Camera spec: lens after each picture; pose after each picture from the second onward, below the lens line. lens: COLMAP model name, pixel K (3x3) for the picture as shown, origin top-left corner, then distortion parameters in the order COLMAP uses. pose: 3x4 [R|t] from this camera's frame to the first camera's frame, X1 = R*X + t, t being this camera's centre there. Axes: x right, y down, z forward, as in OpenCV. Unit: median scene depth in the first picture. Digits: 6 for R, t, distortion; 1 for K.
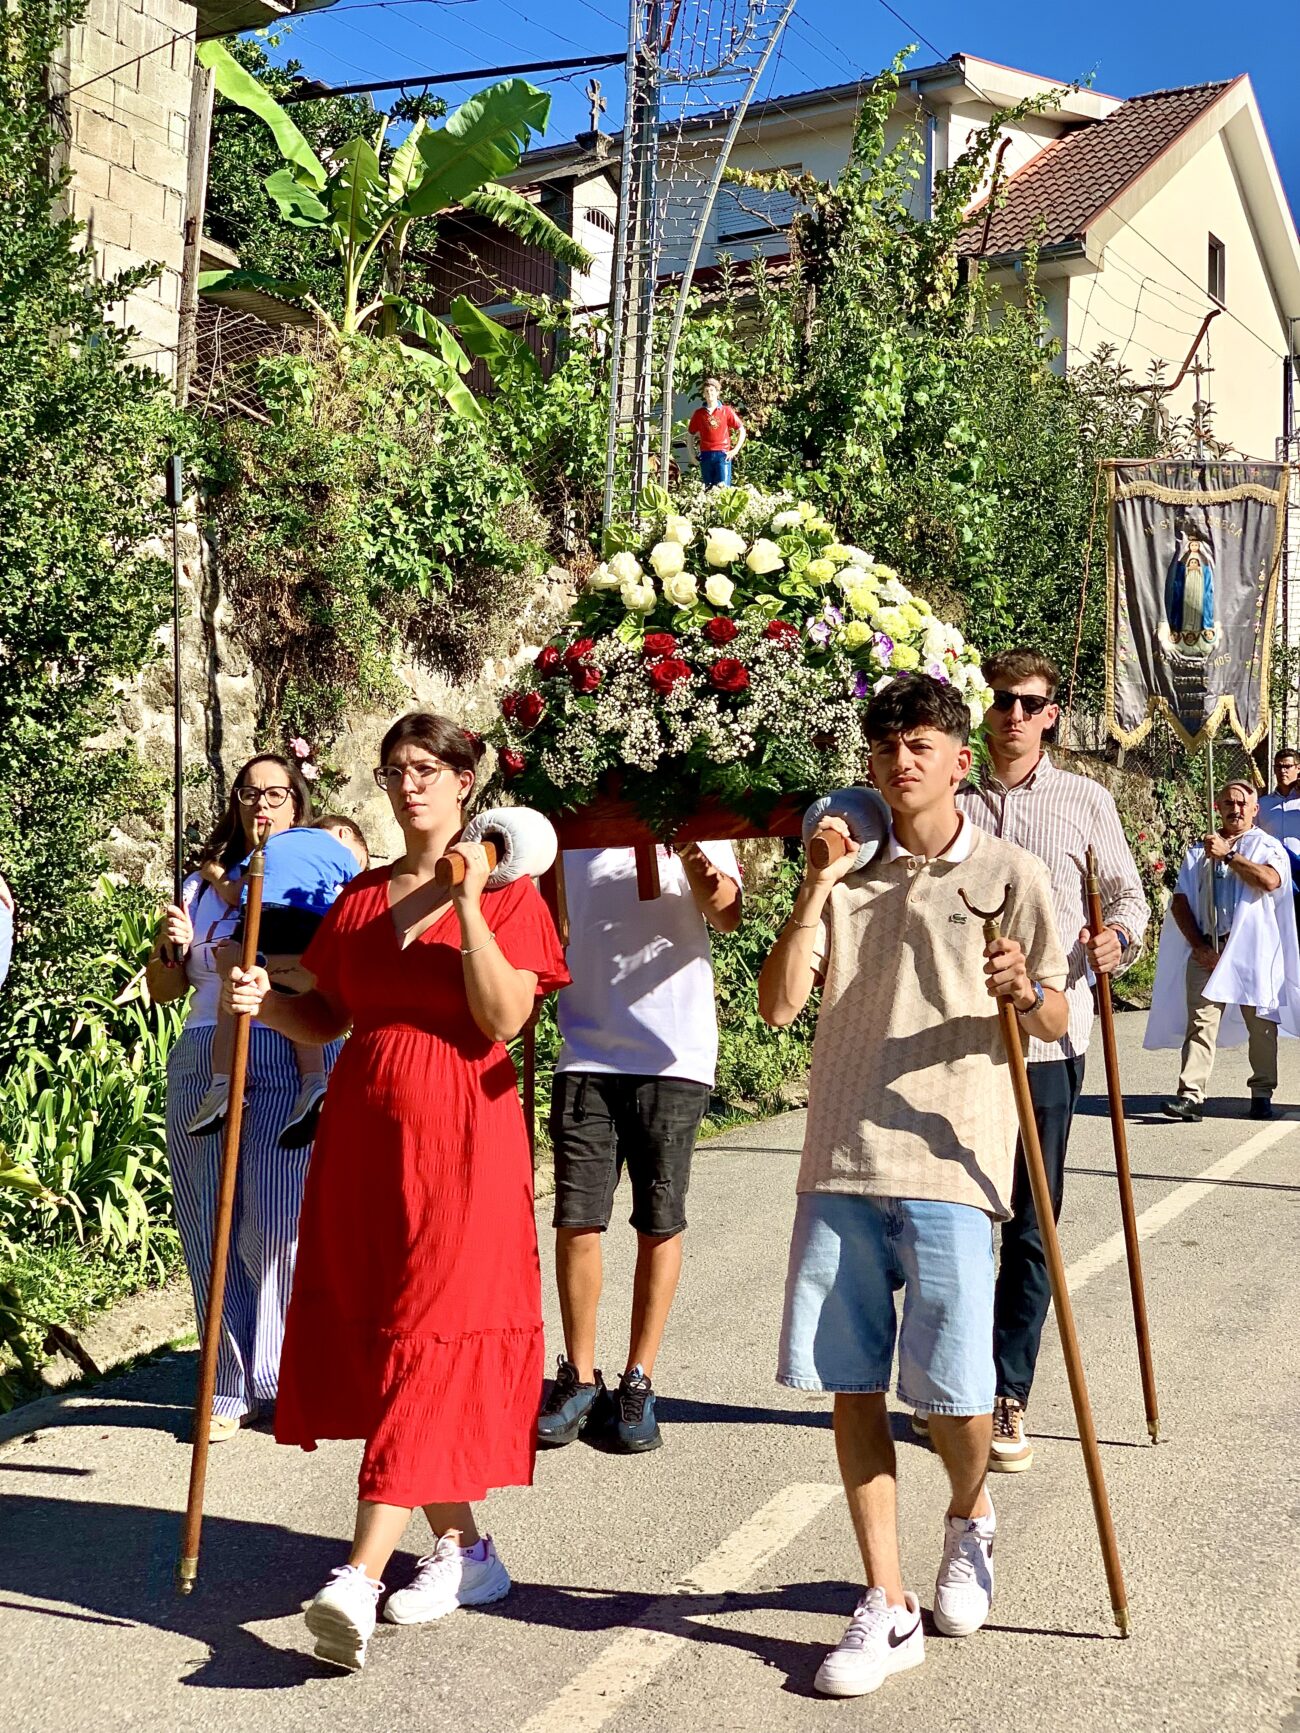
lens RADIAL K [[2598.4, 0, 641.2], [0, 2598.4, 866.1], [0, 0, 1]] dist [0.166828, -0.692791]
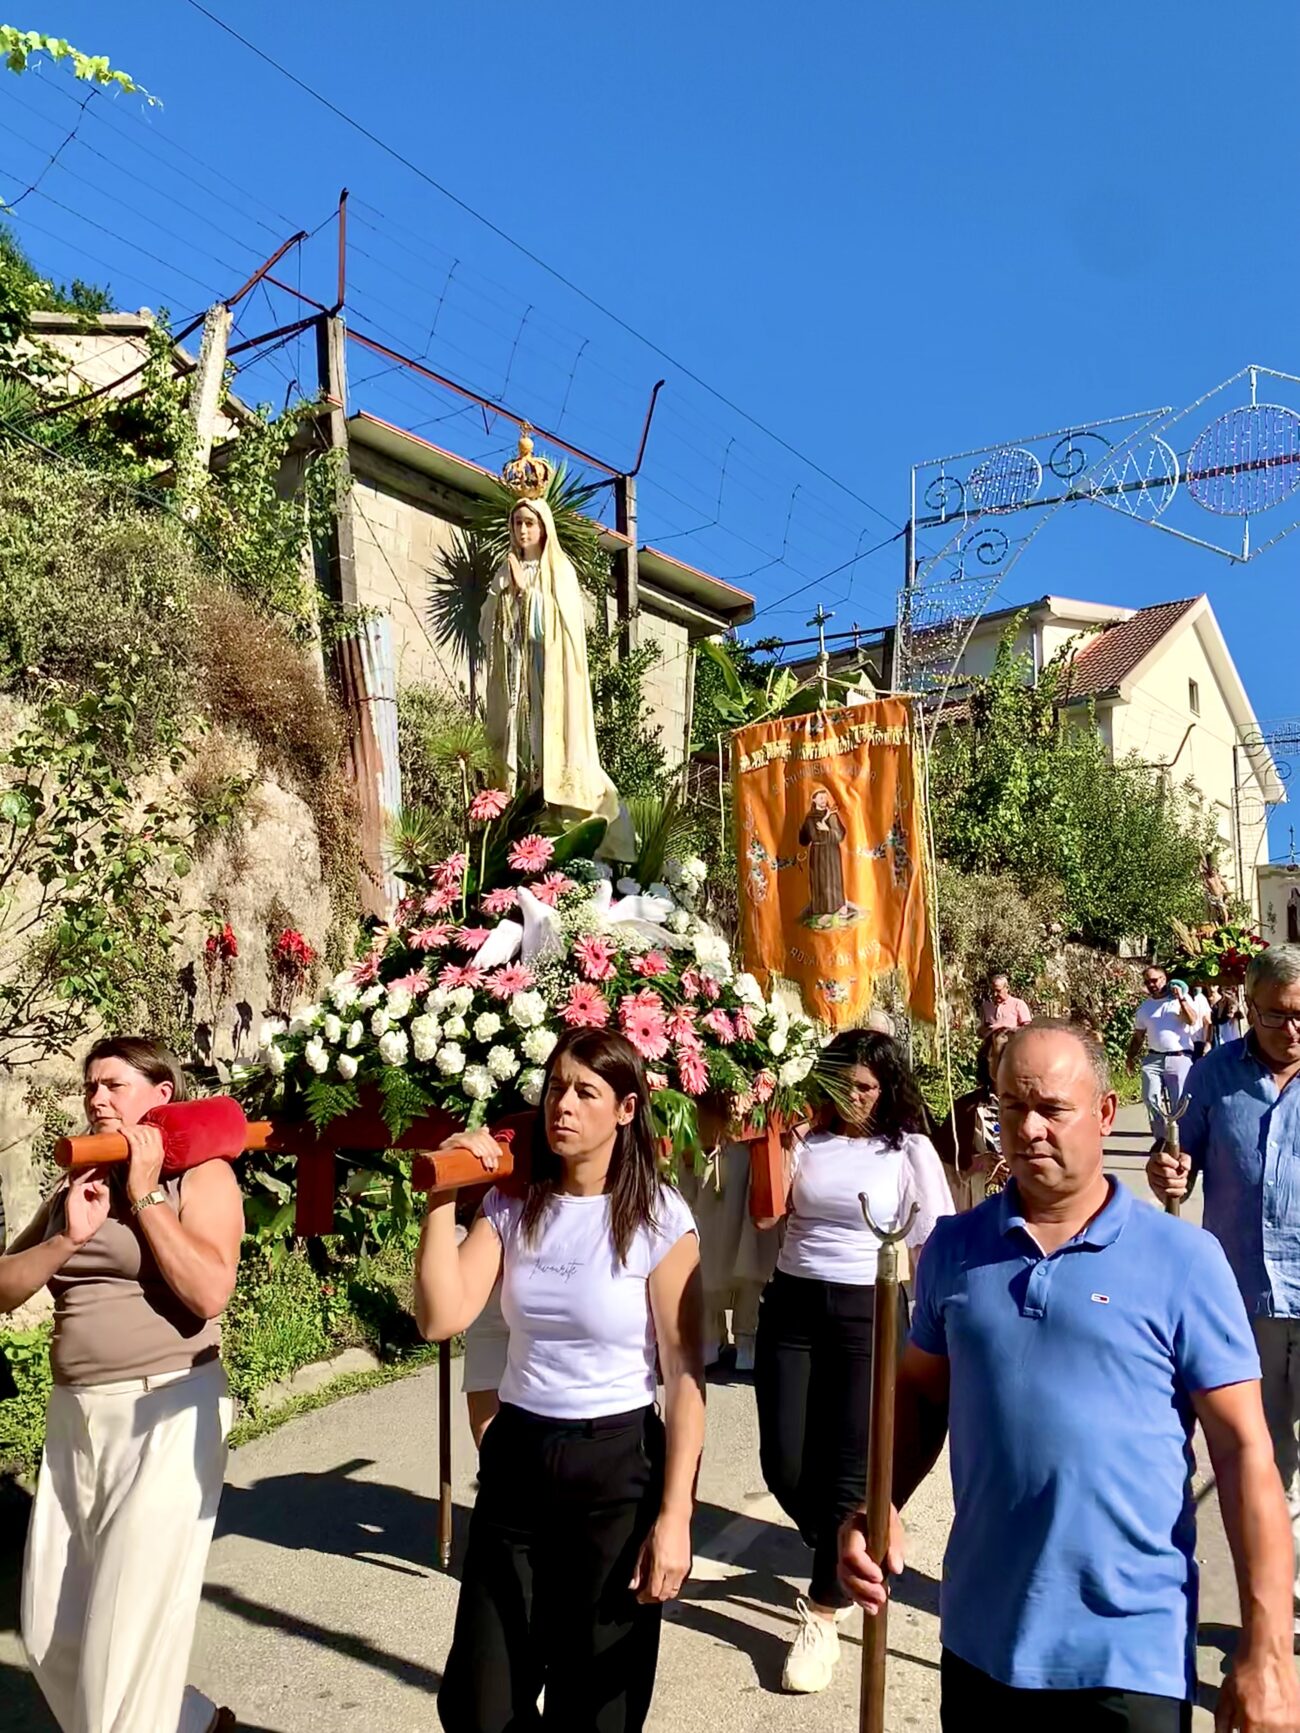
lens RADIAL K [[1460.2, 0, 646.7], [0, 1460.2, 856.3], [0, 0, 1]] dist [0.075506, -0.009959]
pose [[0.988207, -0.030542, -0.150048, -0.020107], [0.013418, 0.993409, -0.113833, -0.001642], [0.152536, 0.110477, 0.982104, -0.130040]]
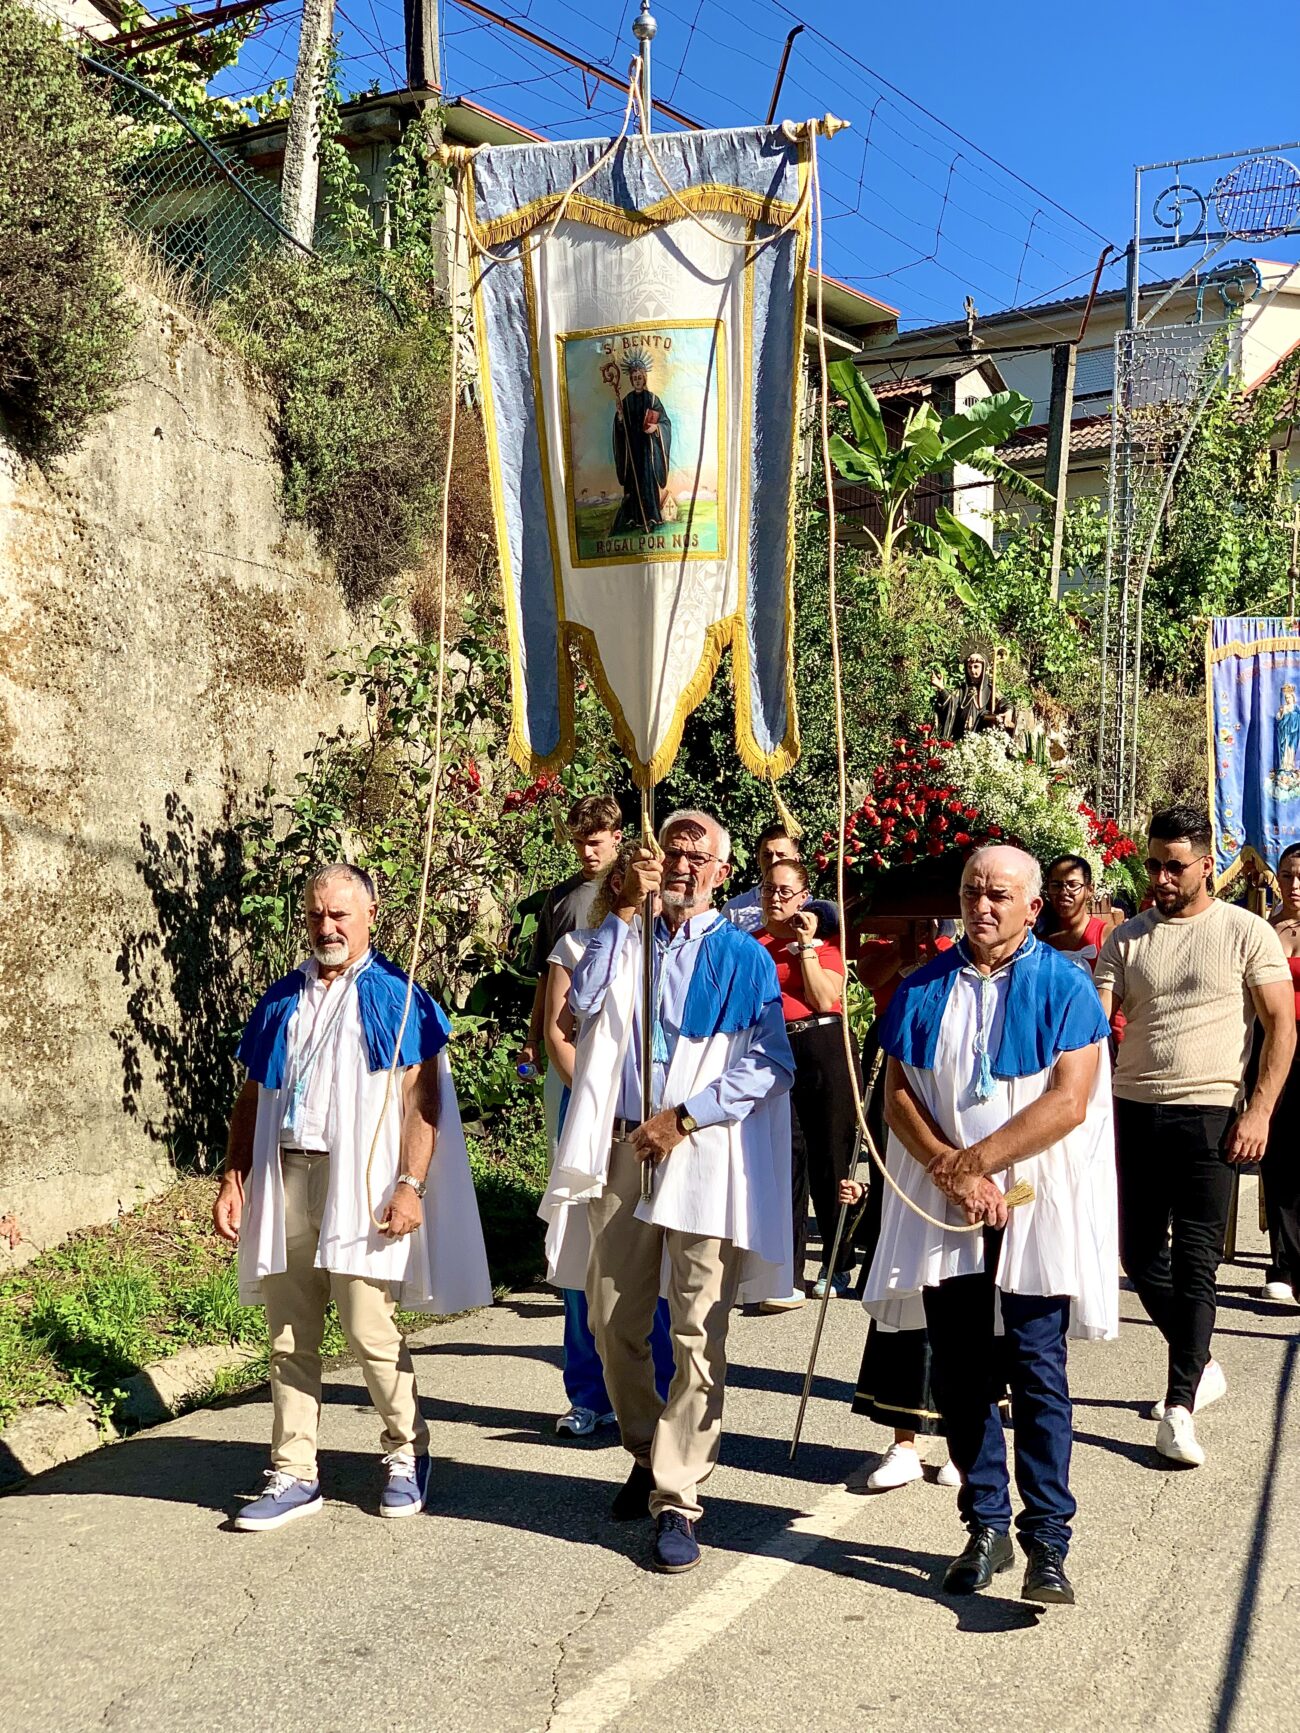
lens RADIAL K [[2572.7, 0, 667.5], [0, 2572.7, 858.7], [0, 0, 1]] dist [0.137558, -0.467459]
pose [[0.996871, -0.004031, -0.078937, -0.098445], [0.002354, 0.999770, -0.021326, 0.009255], [0.079005, 0.021074, 0.996651, -0.421005]]
